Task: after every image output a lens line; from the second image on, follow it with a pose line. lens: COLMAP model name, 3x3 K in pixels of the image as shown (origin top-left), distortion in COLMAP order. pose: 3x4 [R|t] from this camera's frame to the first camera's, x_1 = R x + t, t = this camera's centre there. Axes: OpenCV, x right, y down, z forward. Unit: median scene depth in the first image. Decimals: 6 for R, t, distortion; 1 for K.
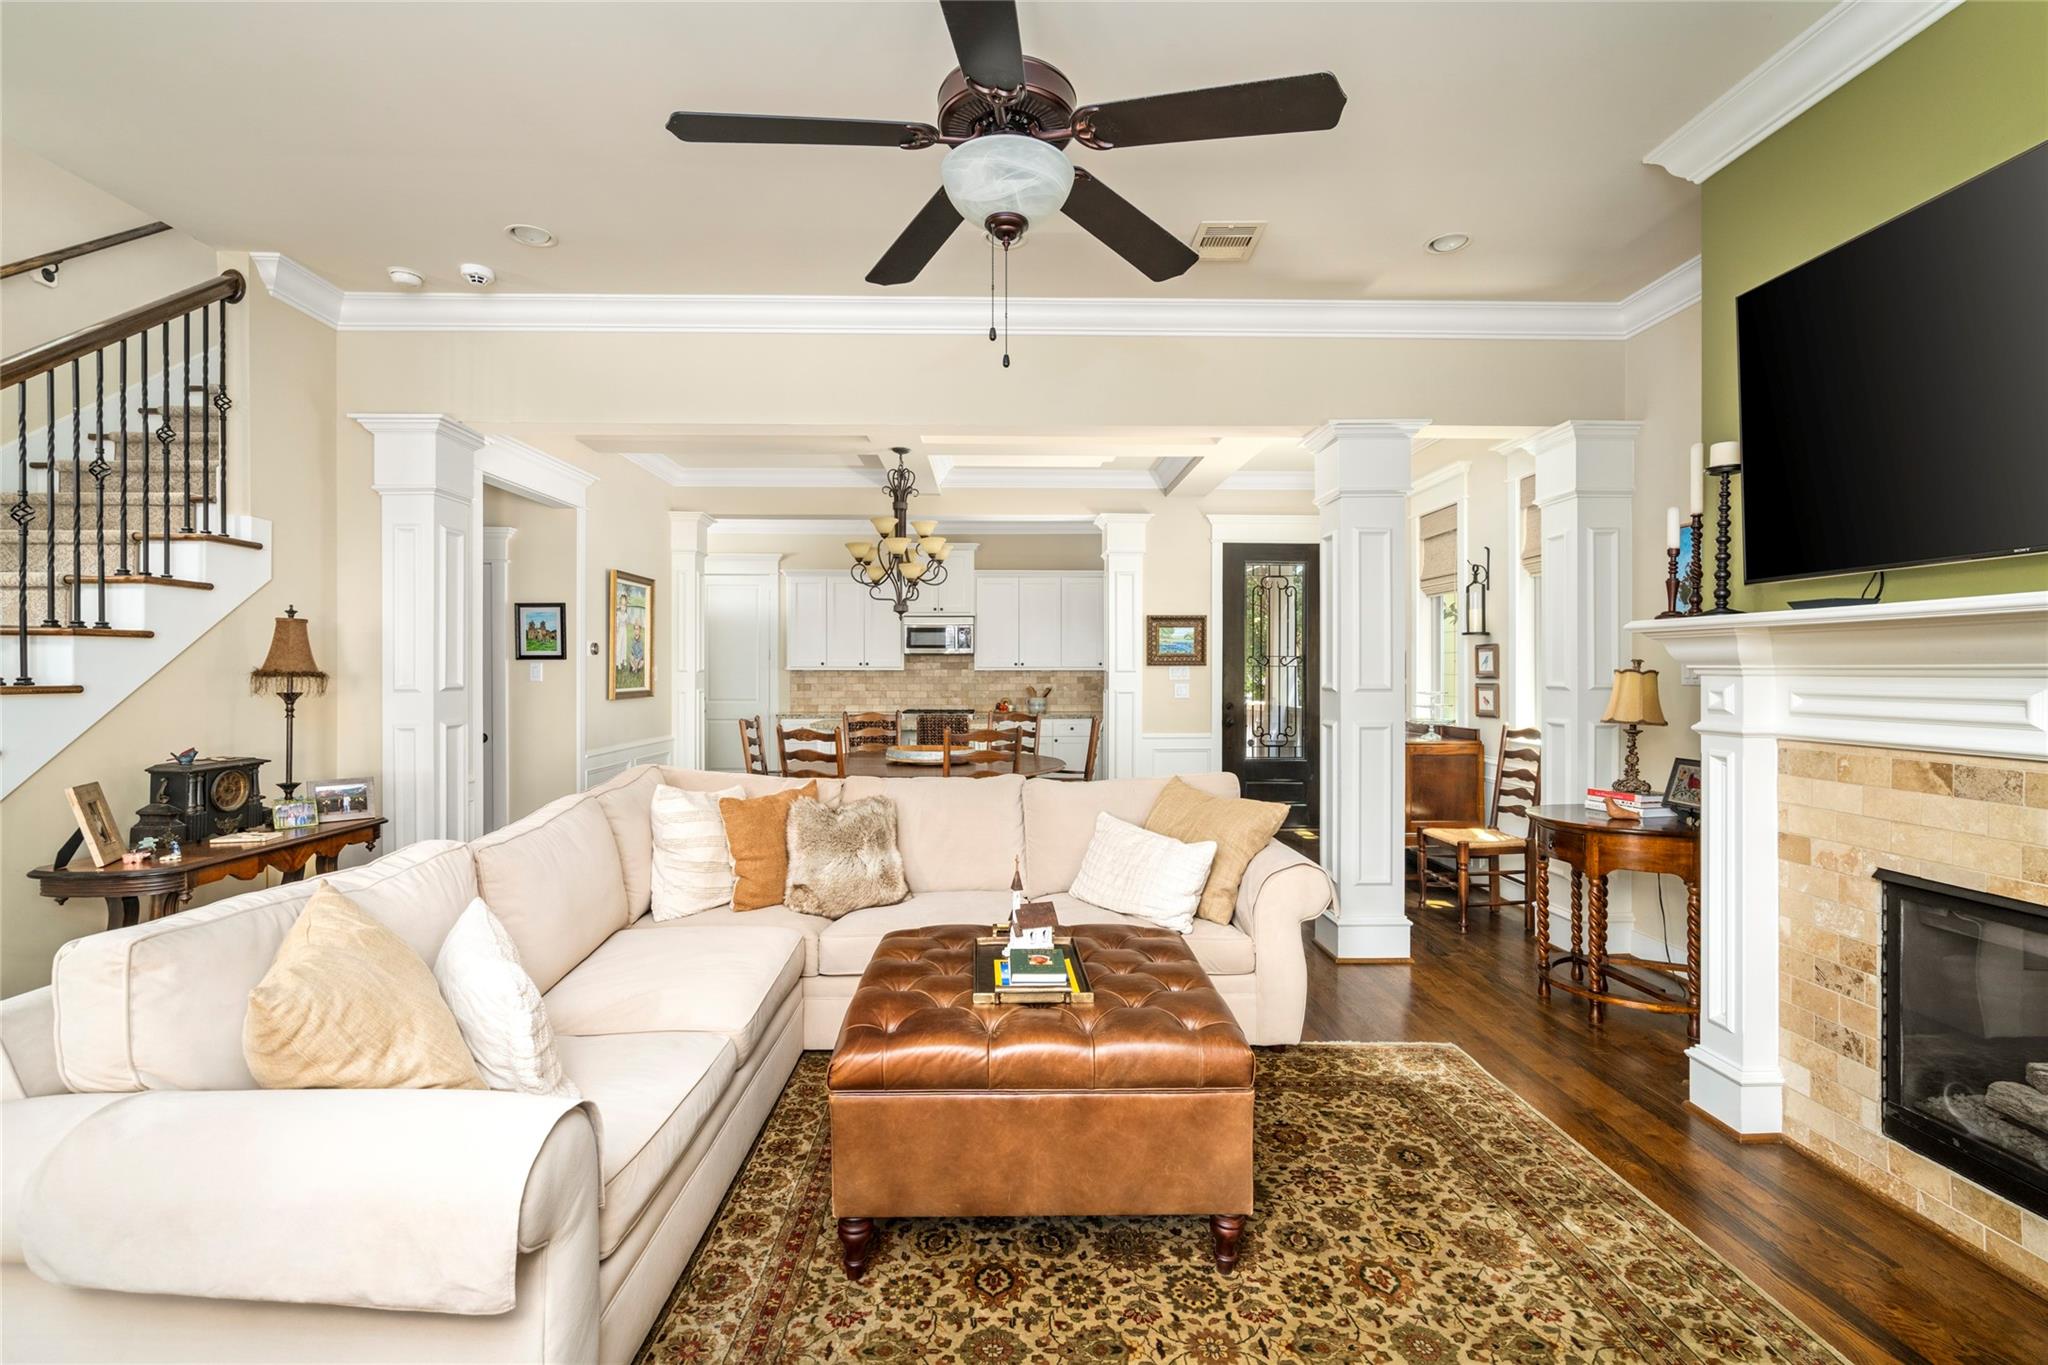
lens RADIAL K [[934.6, 0, 1021.0], [0, 934.6, 674.1], [0, 0, 1]] dist [-0.003442, 0.000046]
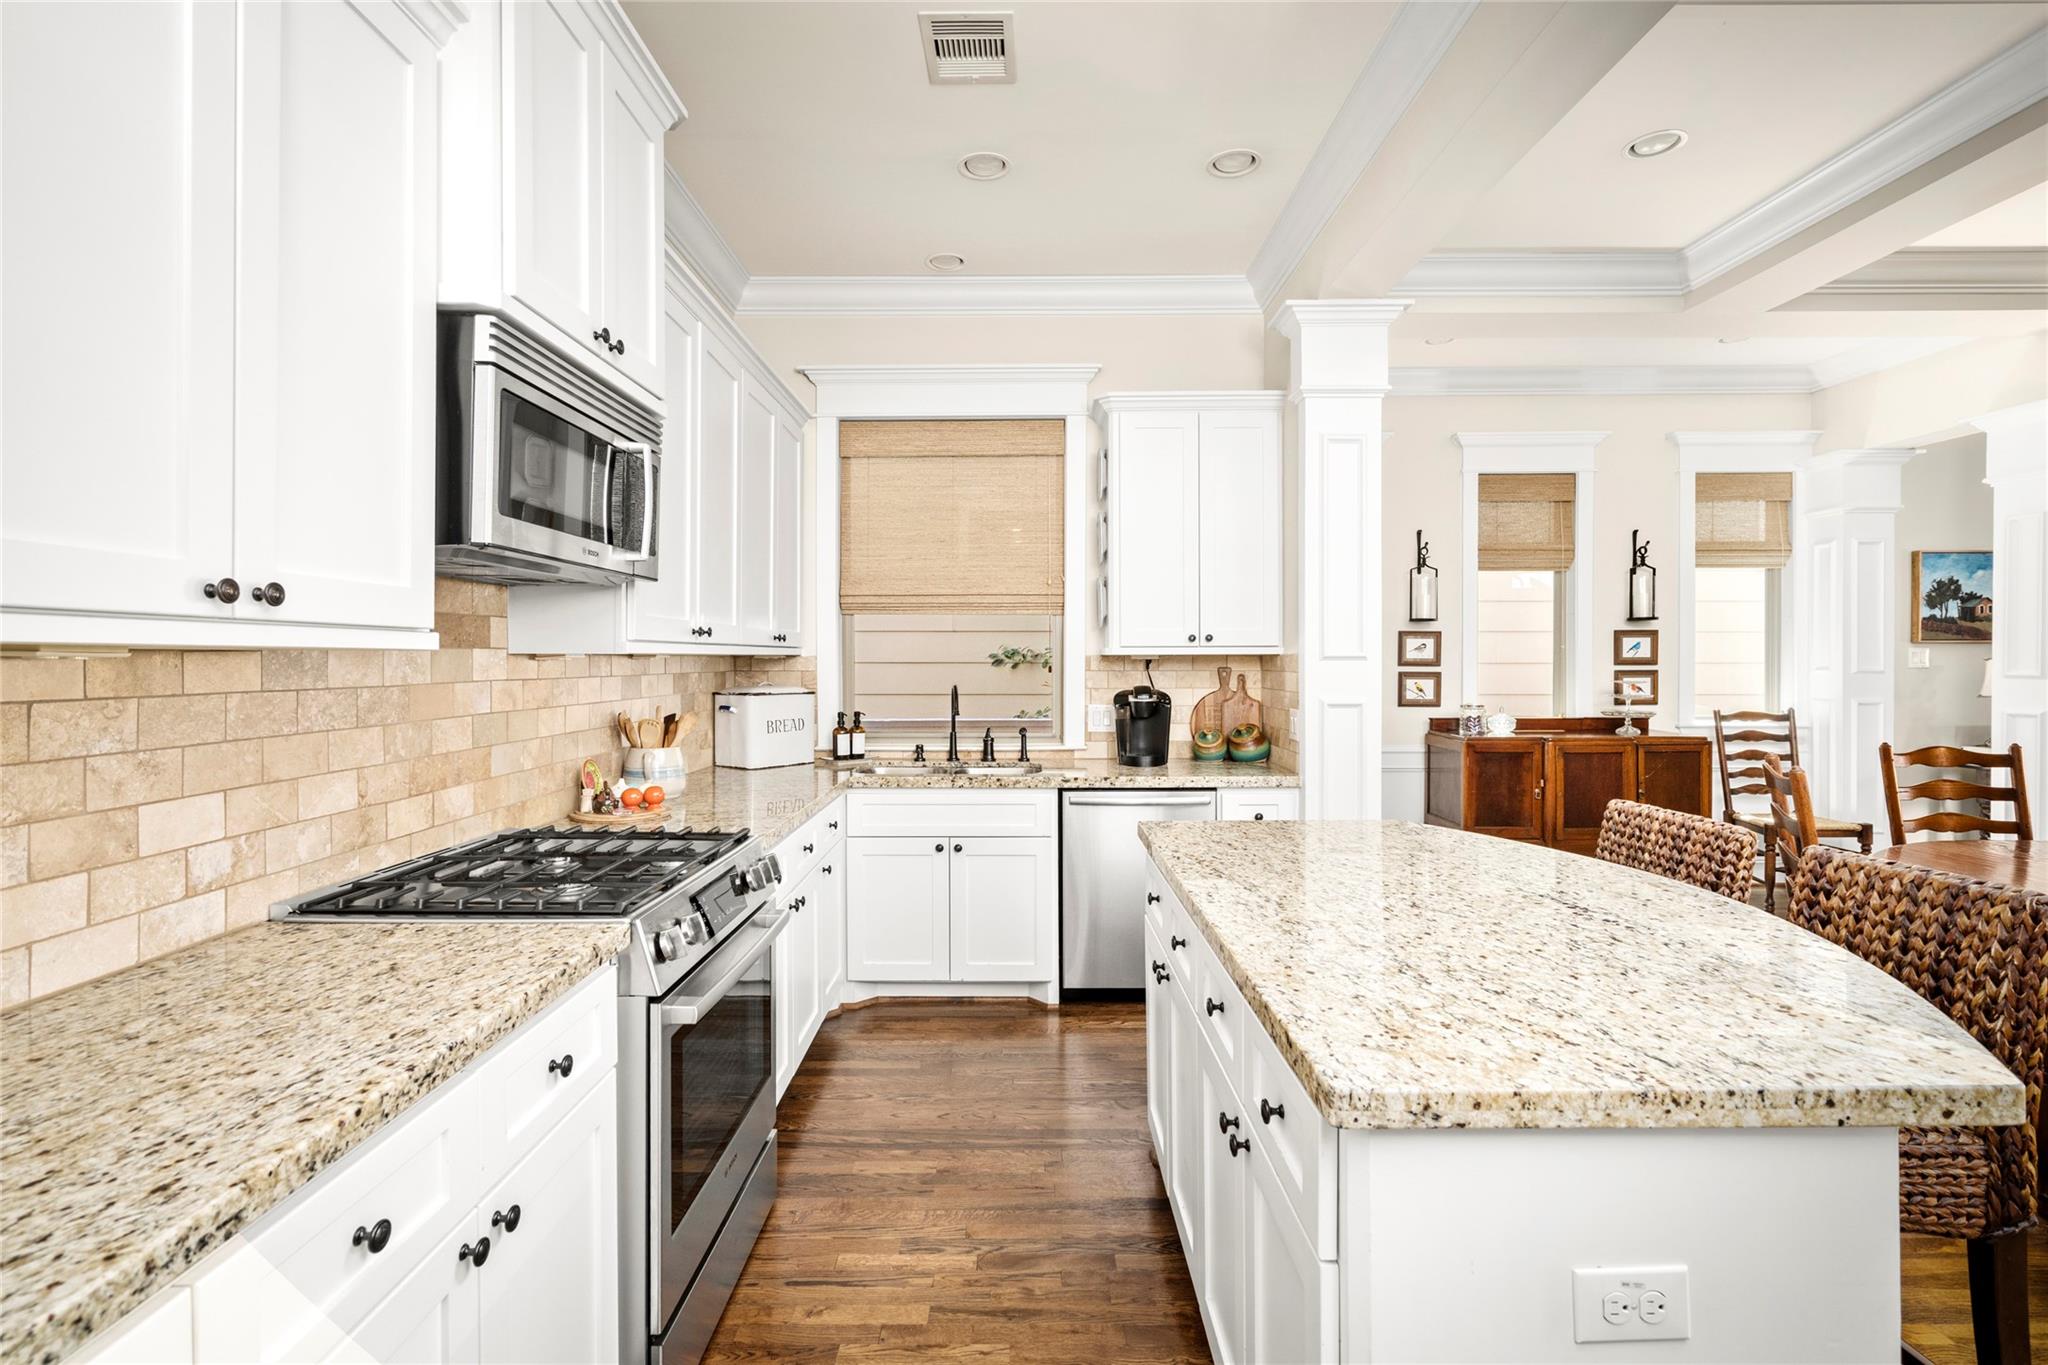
lens RADIAL K [[944.0, 0, 1021.3], [0, 944.0, 675.8], [0, 0, 1]] dist [-0.001998, -0.000335]
pose [[0.029838, -0.018780, 0.999378, -0.766723], [0.002828, 0.999821, 0.018704, -0.007051], [-0.999551, 0.002268, 0.029886, 2.455678]]
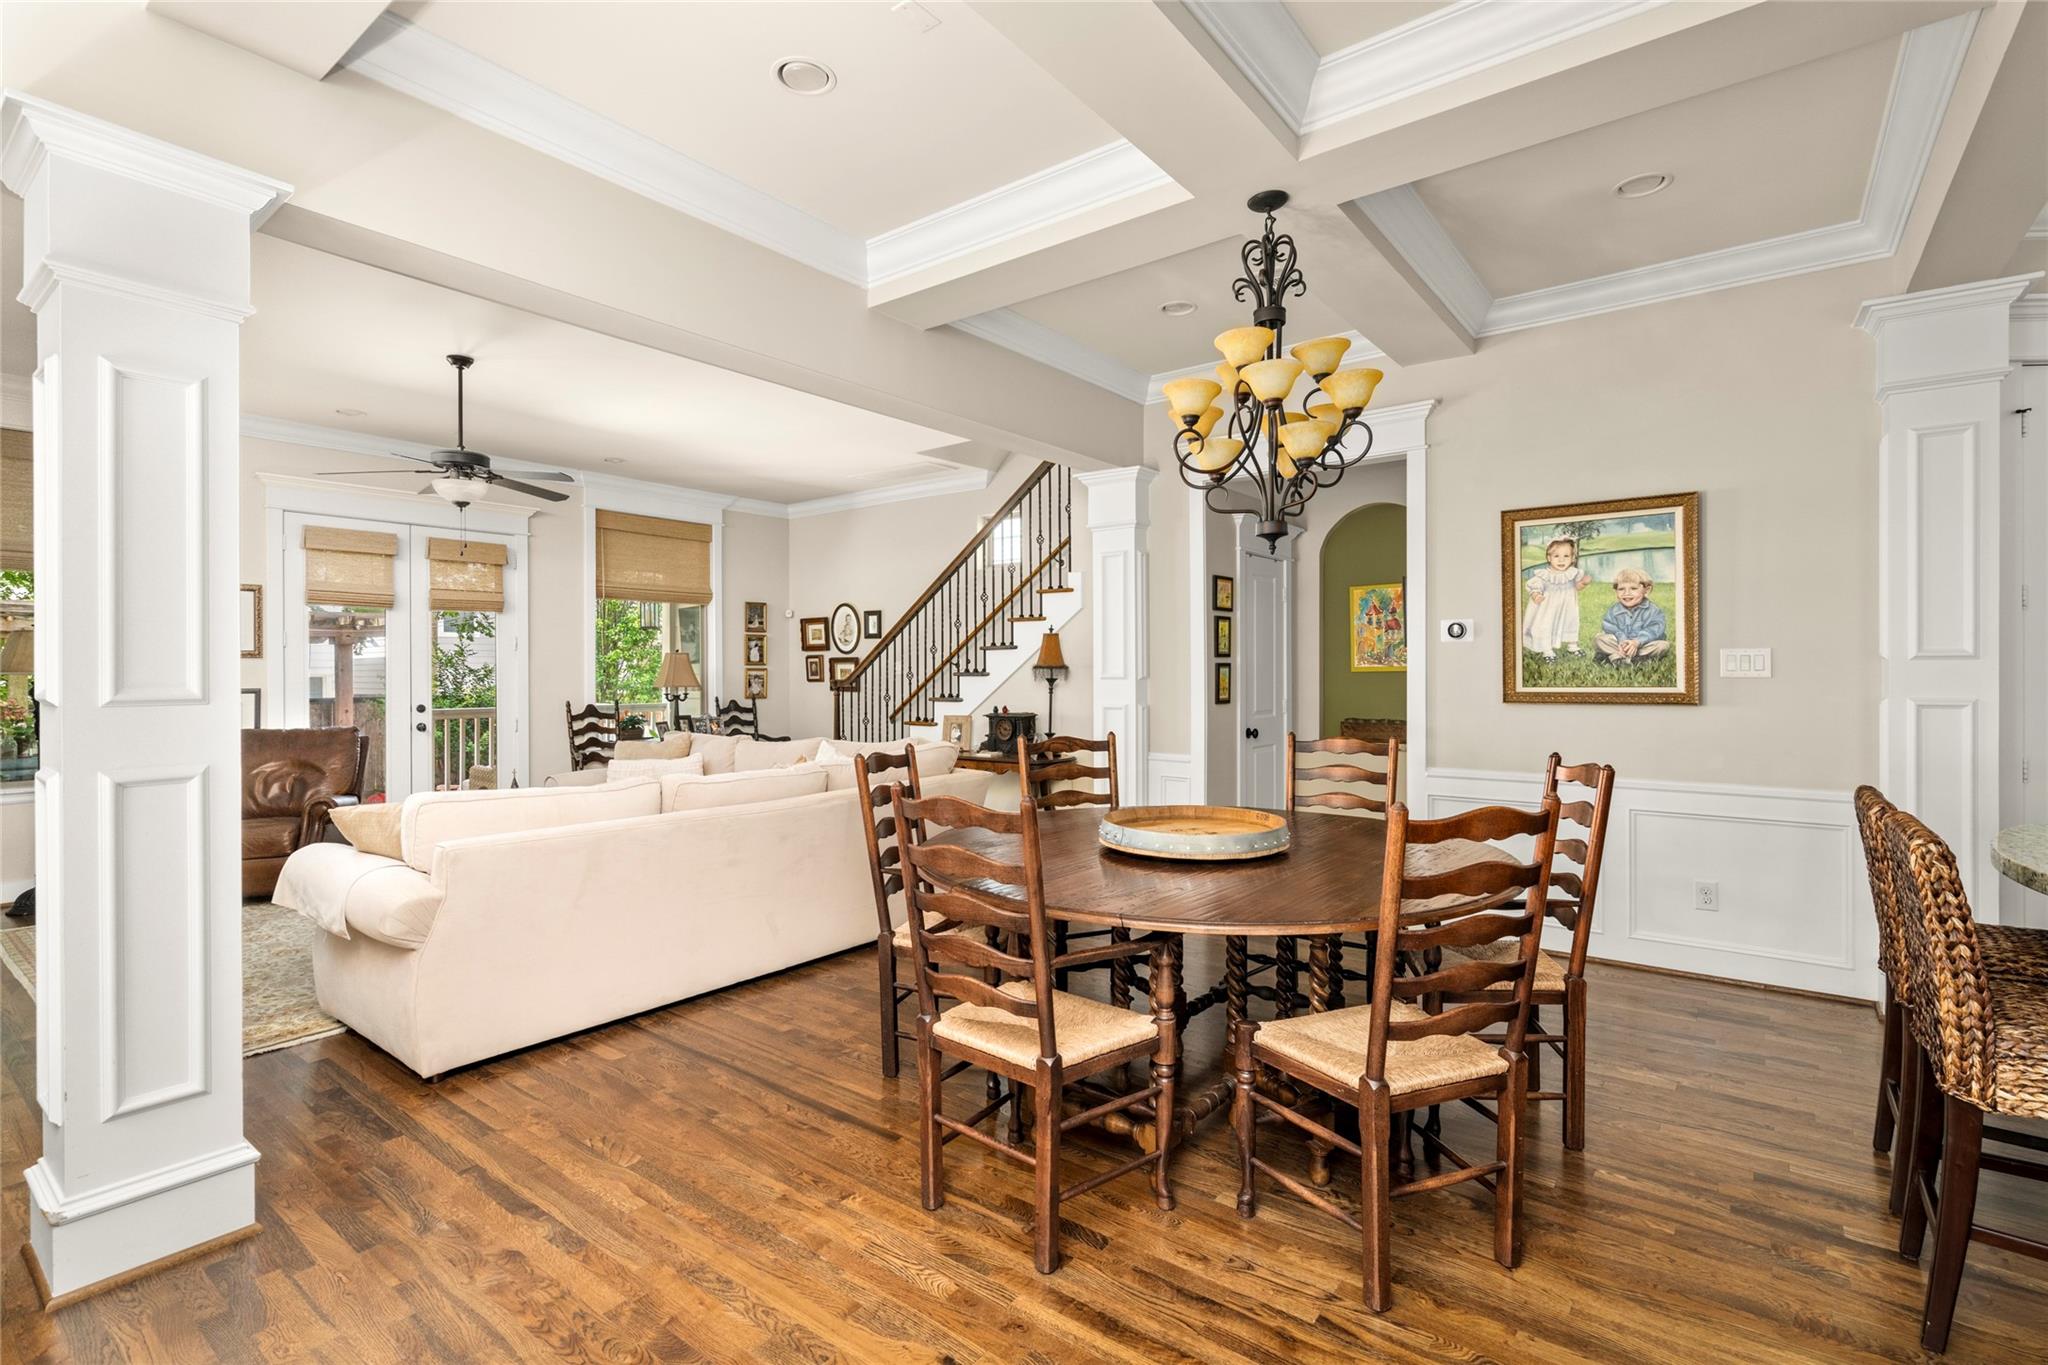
lens RADIAL K [[952.2, 0, 1020.0], [0, 952.2, 672.7], [0, 0, 1]] dist [0.001650, 0.000574]
pose [[-0.631198, 0.006996, -0.775590, 0.559300], [0.003828, 0.999975, 0.005904, -0.000547], [0.775613, 0.000757, -0.631209, 2.020259]]
